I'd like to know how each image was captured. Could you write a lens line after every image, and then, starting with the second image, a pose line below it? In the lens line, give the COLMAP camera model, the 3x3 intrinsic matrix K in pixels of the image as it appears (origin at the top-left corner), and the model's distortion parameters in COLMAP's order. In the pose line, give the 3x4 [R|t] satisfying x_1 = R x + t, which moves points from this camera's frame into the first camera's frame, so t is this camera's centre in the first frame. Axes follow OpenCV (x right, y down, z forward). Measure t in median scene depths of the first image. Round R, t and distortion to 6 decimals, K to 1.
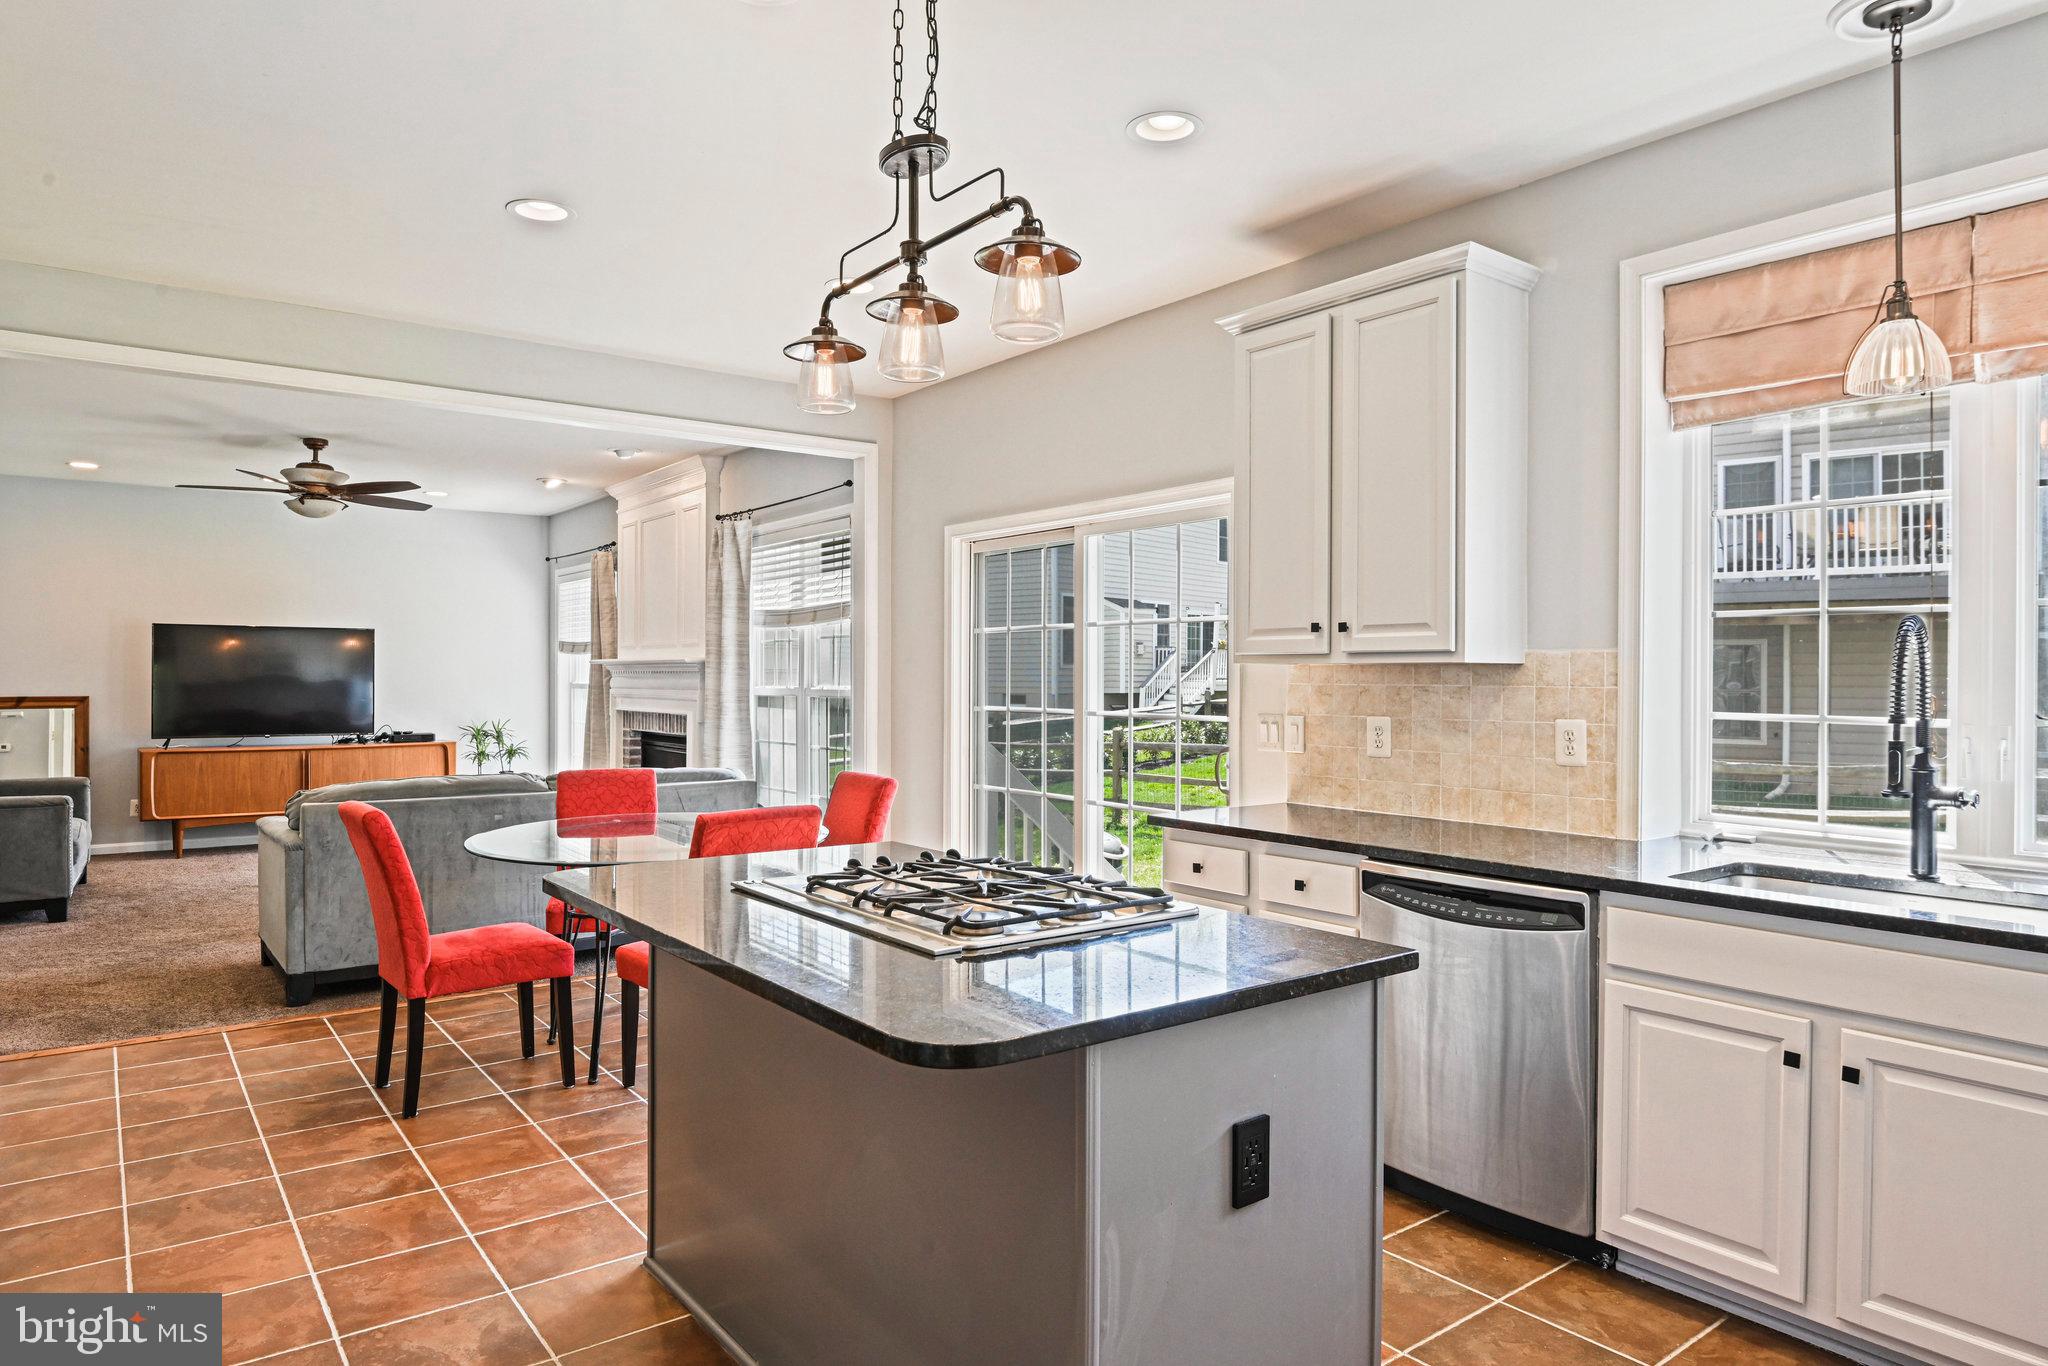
lens RADIAL K [[1235.0, 0, 1026.0], [0, 1235.0, 677.1], [0, 0, 1]] dist [-0.005577, -0.001542]
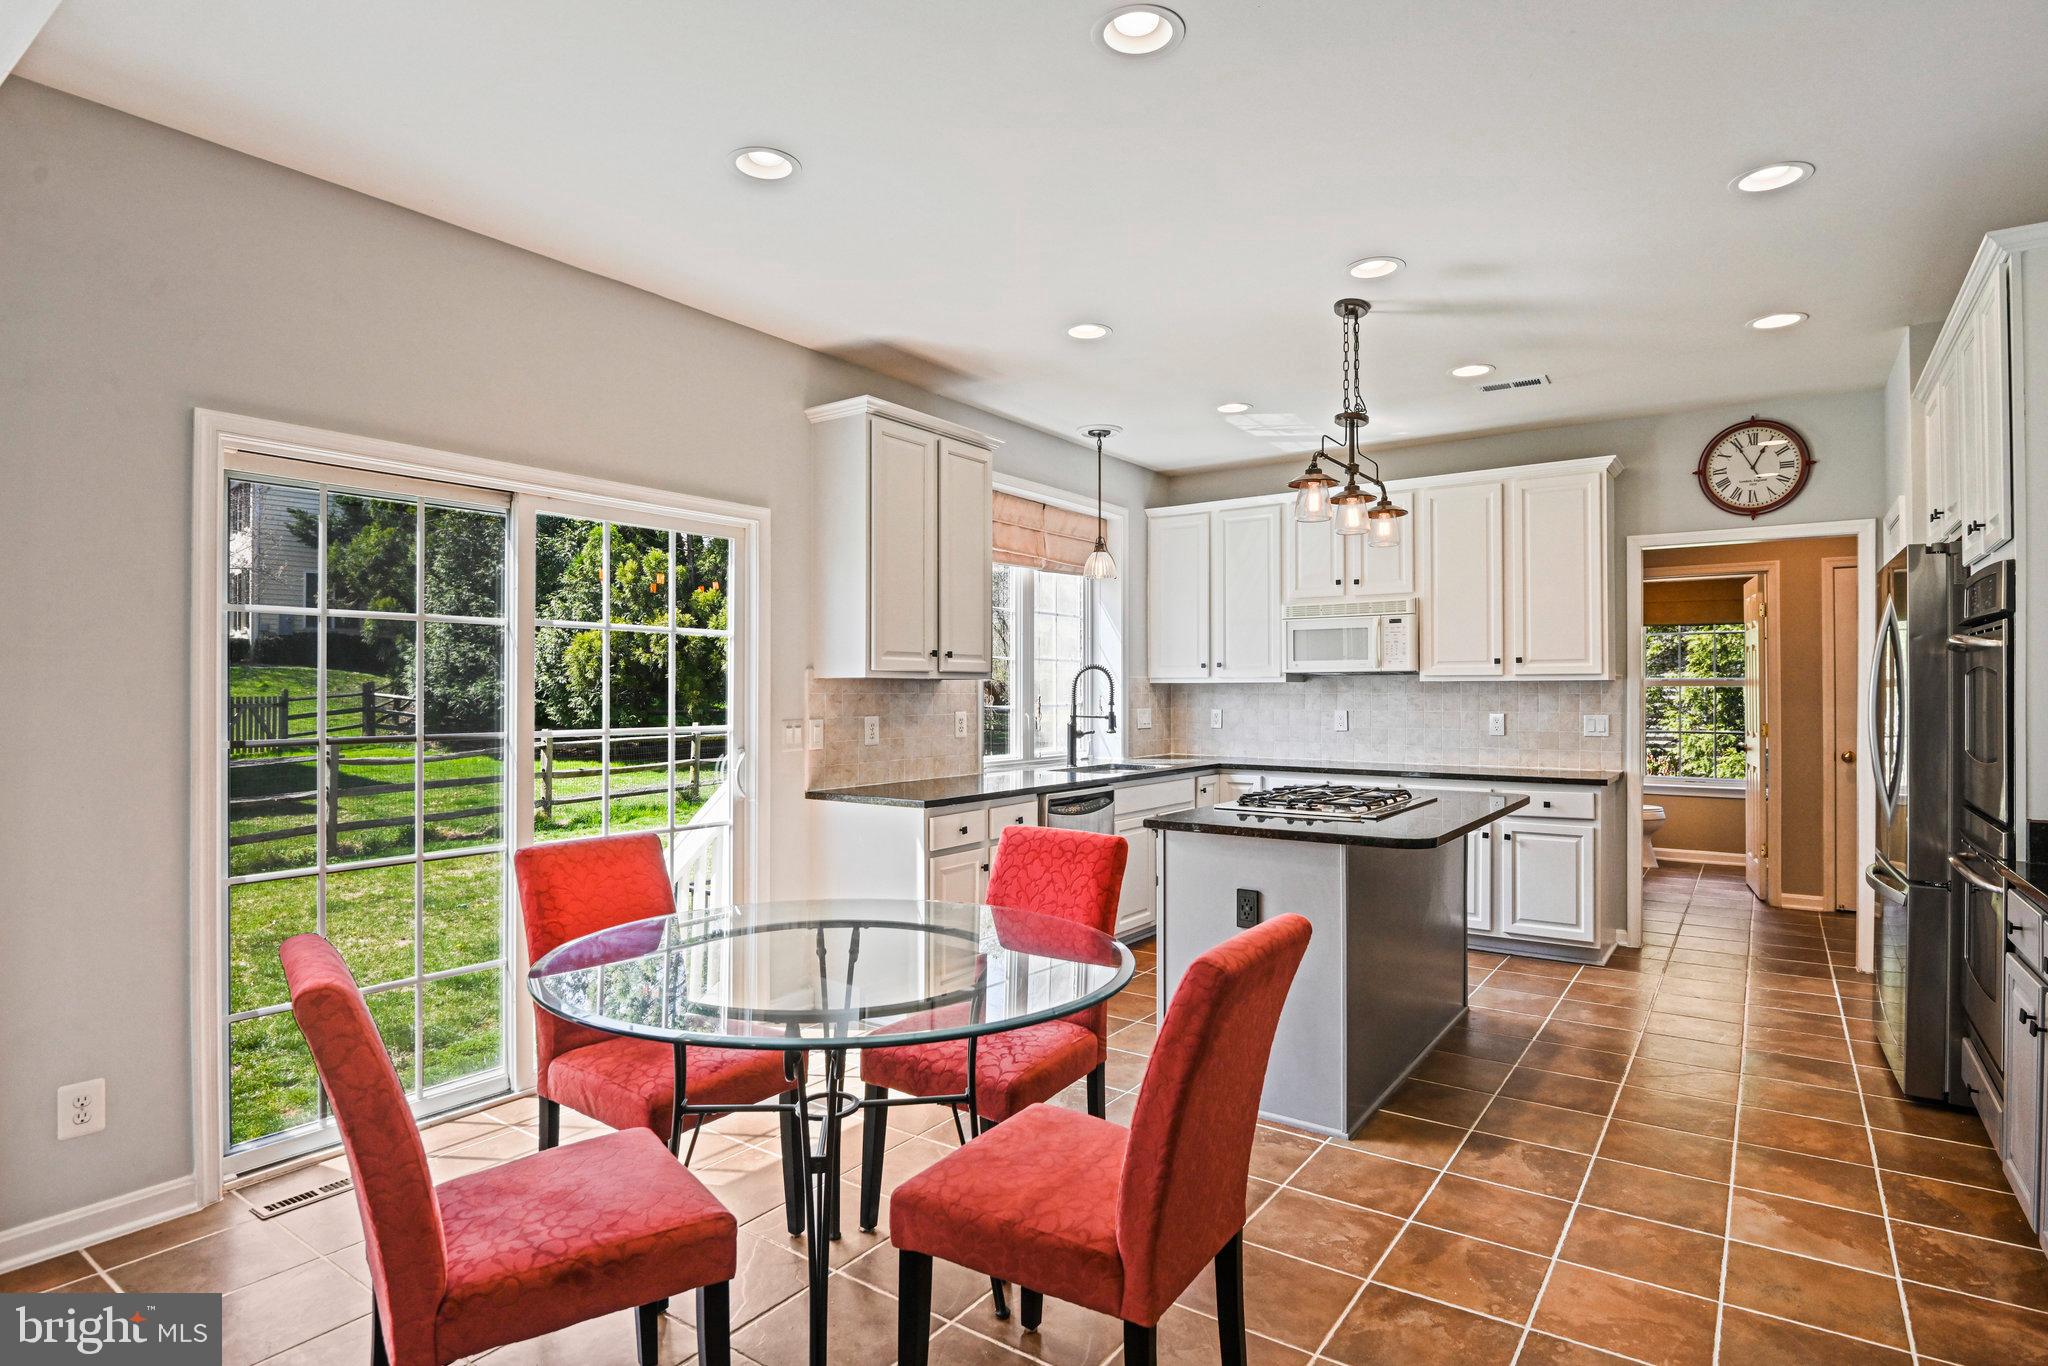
lens RADIAL K [[1073.2, 0, 1026.8], [0, 1073.2, 686.6], [0, 0, 1]] dist [0.000880, 0.000044]
pose [[-0.306304, 0.000168, 0.951934, -1.003333], [0.000888, 1.000000, 0.000110, -0.001721], [-0.951933, 0.000879, -0.306304, 1.305248]]
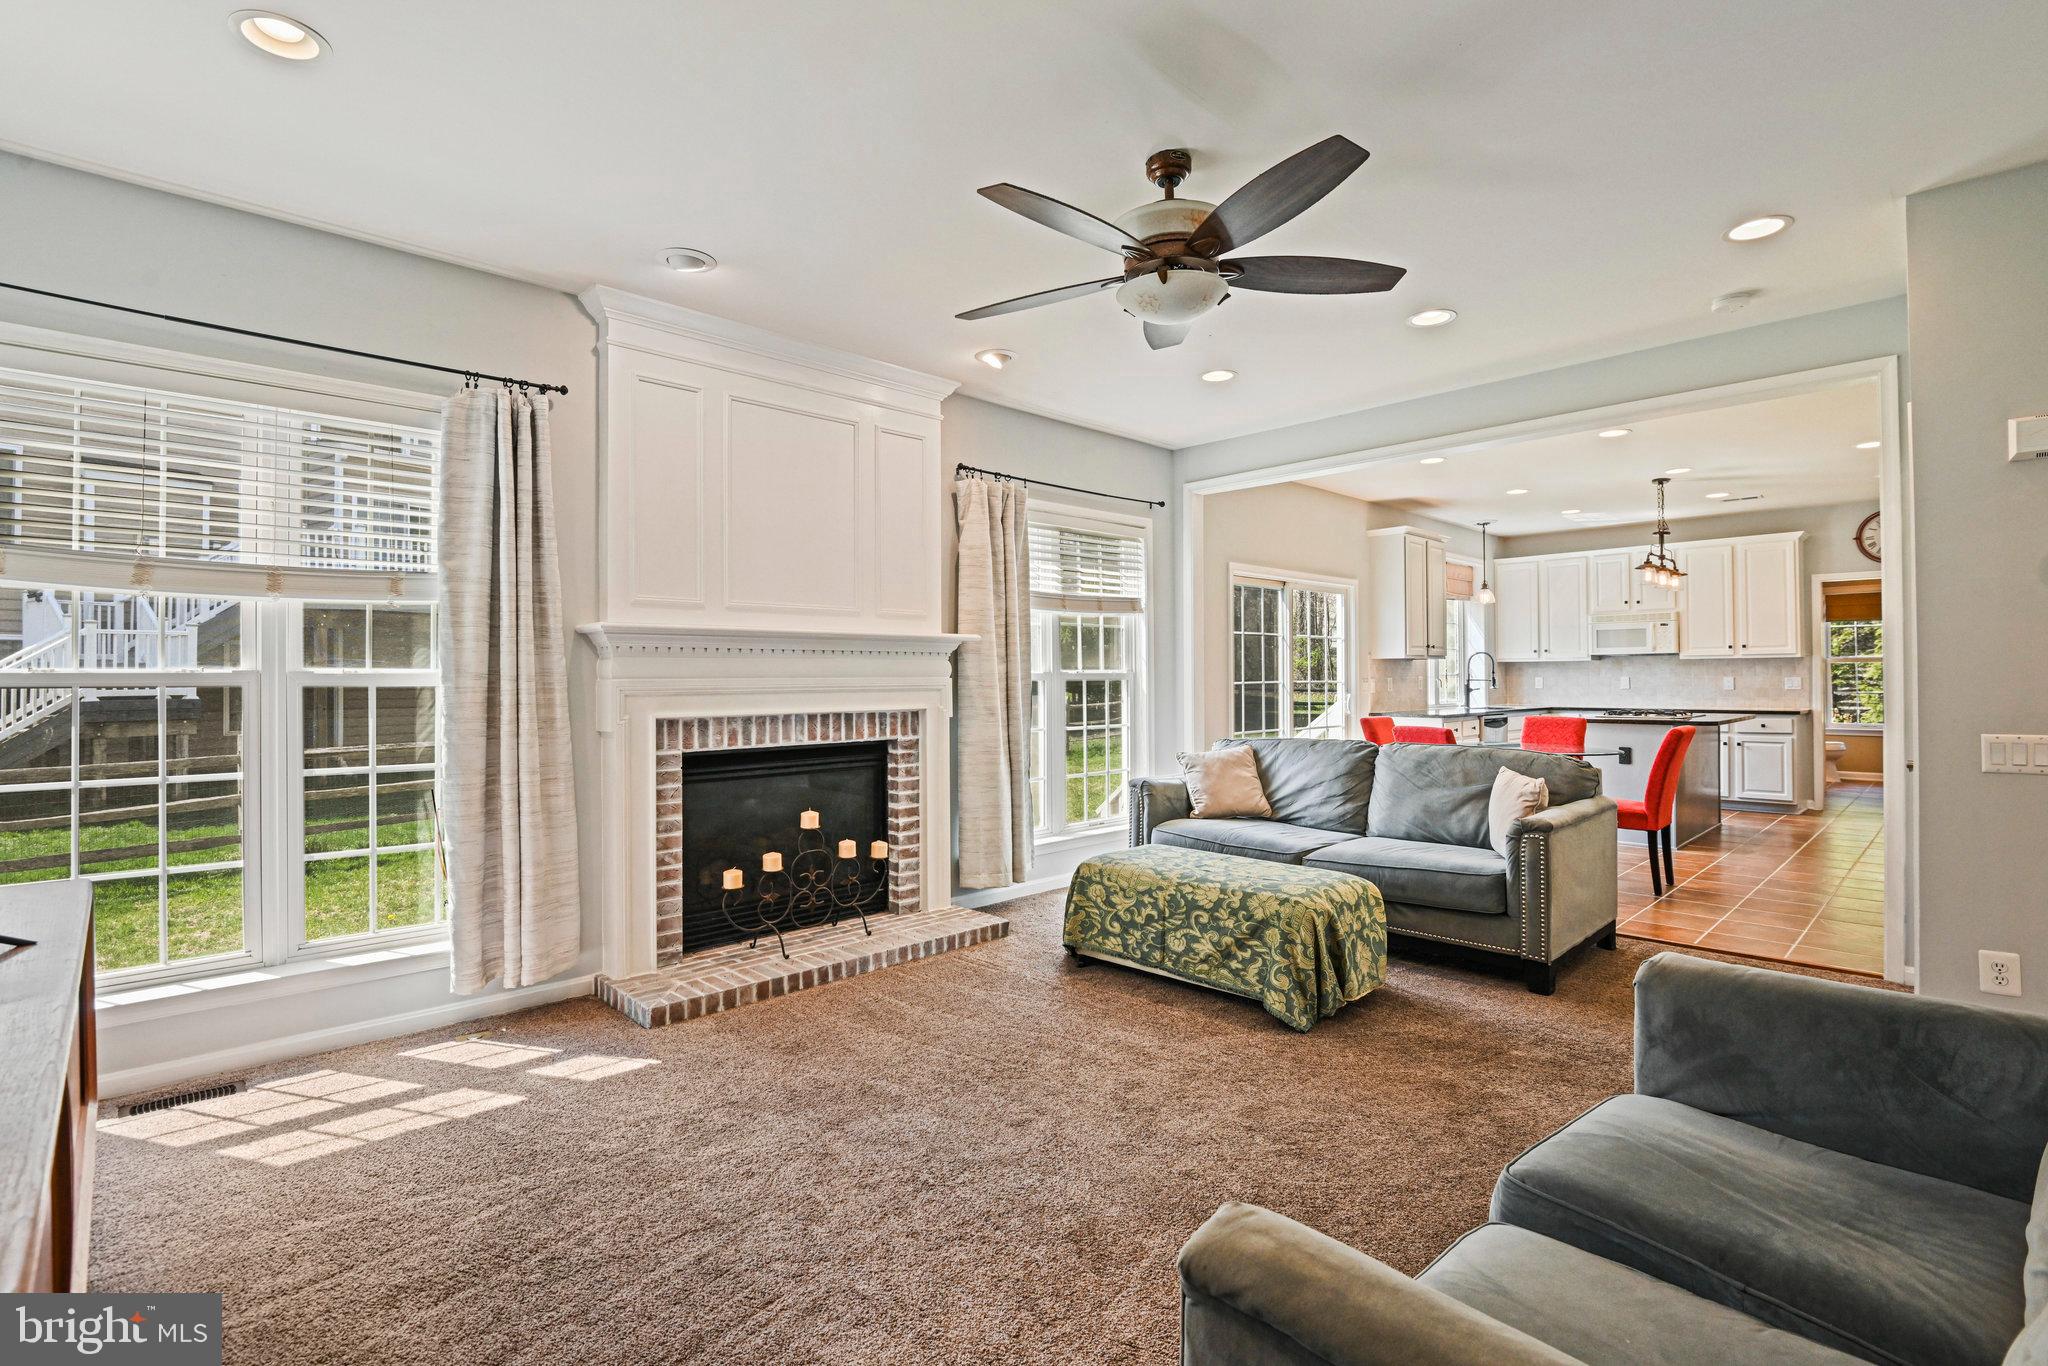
lens RADIAL K [[945.3, 0, 1021.0], [0, 945.3, 670.1], [0, 0, 1]] dist [-0.016964, -0.000645]
pose [[-0.106743, 0.006169, 0.994268, -1.925266], [0.006473, 0.999964, -0.005509, 0.023096], [-0.994266, 0.005848, -0.106779, 2.246549]]
